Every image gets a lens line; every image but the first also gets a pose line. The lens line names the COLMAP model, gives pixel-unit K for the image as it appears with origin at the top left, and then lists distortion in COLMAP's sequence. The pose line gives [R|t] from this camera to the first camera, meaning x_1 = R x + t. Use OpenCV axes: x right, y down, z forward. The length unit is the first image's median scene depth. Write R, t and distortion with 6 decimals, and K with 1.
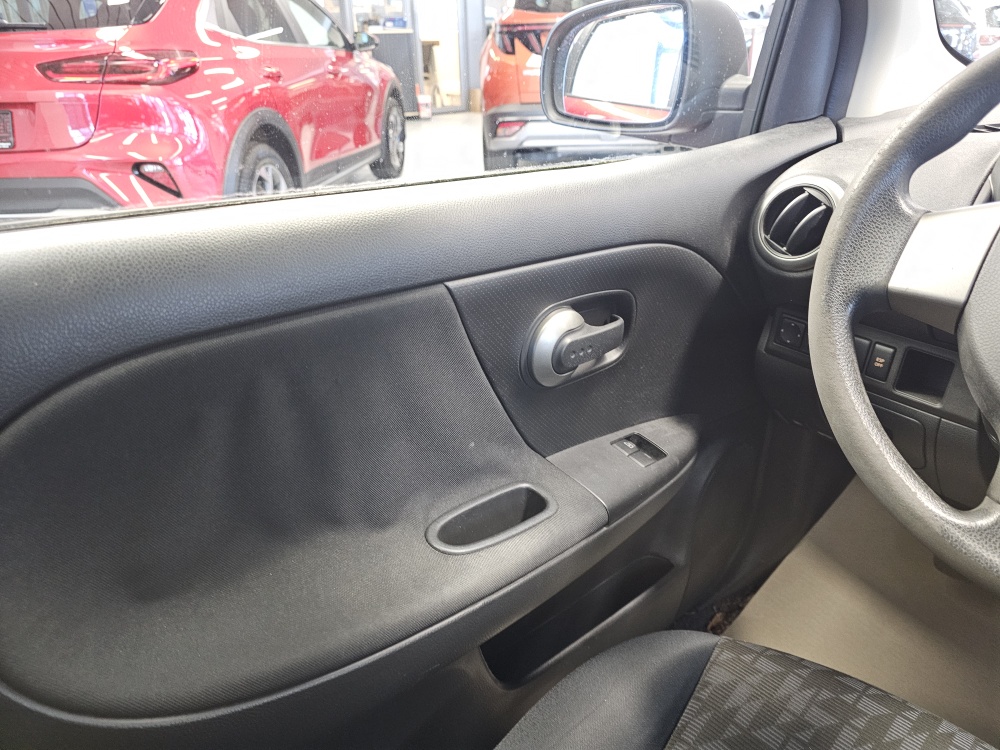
lens RADIAL K [[678.7, 0, 500.1], [0, 678.7, 375.1], [0, 0, 1]] dist [0.001503, -0.003657]
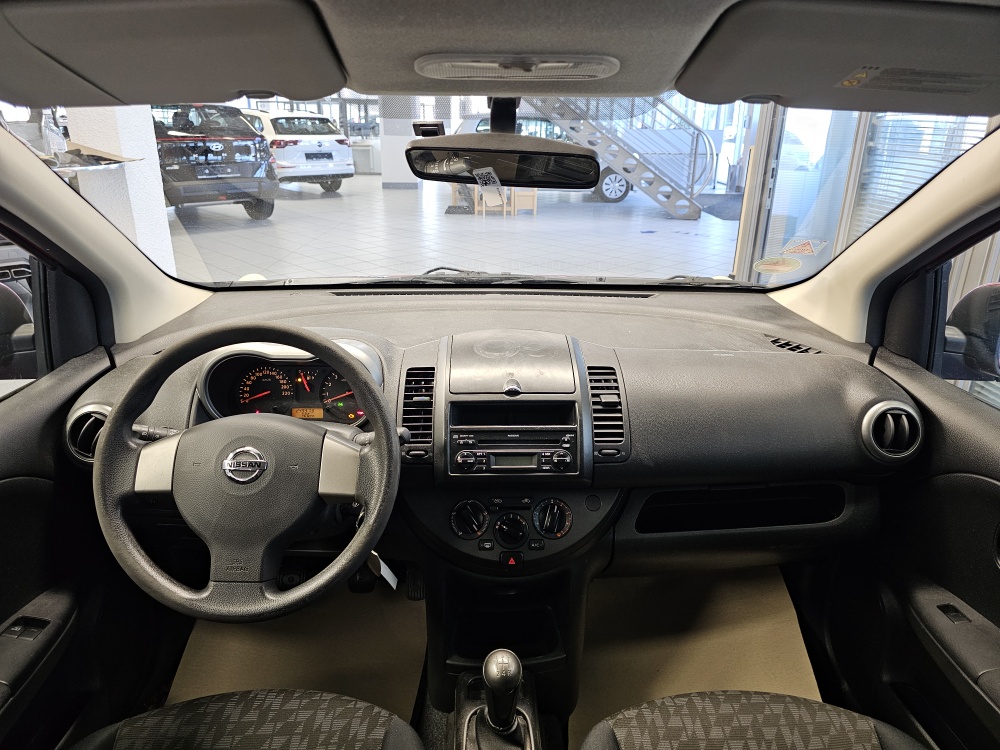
lens RADIAL K [[678.7, 0, 499.4], [0, 678.7, 375.2], [0, 0, 1]] dist [0.001503, -0.003657]
pose [[0.657403, -0.241205, 0.713892, -0.014019], [0.313840, 0.948949, 0.031618, -0.110818], [-0.685074, 0.203262, 0.699542, -0.660665]]
